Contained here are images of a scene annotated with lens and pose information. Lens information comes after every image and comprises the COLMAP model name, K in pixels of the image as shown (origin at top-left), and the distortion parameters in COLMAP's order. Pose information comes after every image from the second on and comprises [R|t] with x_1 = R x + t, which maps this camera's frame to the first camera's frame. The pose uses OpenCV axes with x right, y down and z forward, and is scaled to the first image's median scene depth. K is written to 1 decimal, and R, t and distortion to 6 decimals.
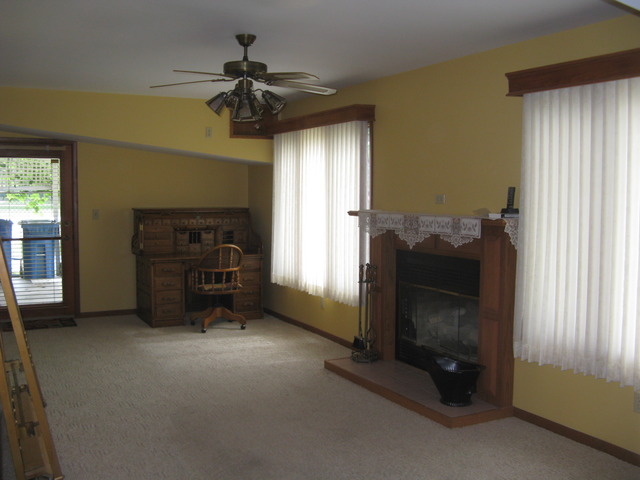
lens RADIAL K [[659.0, 0, 319.0], [0, 659.0, 238.9], [0, 0, 1]] dist [0.013192, 0.000000]
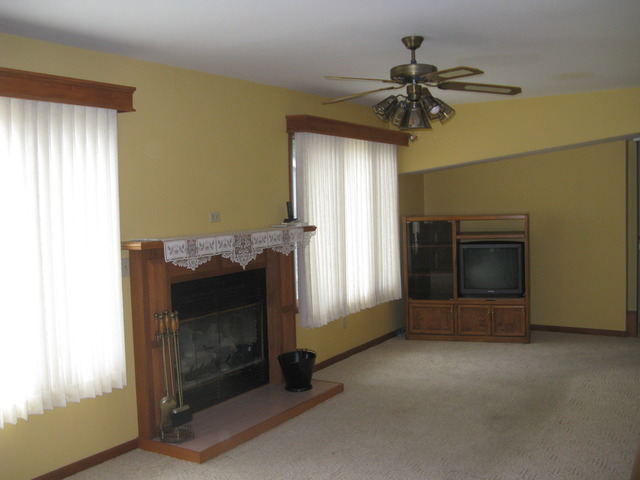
lens RADIAL K [[659.0, 0, 319.1], [0, 659.0, 239.9], [0, 0, 1]] dist [0.013192, 0.000000]
pose [[-0.479124, -0.026250, 0.877354, -0.731414], [0.111934, 0.989565, 0.090734, -0.099109], [-0.870581, 0.141679, -0.471186, 1.322279]]
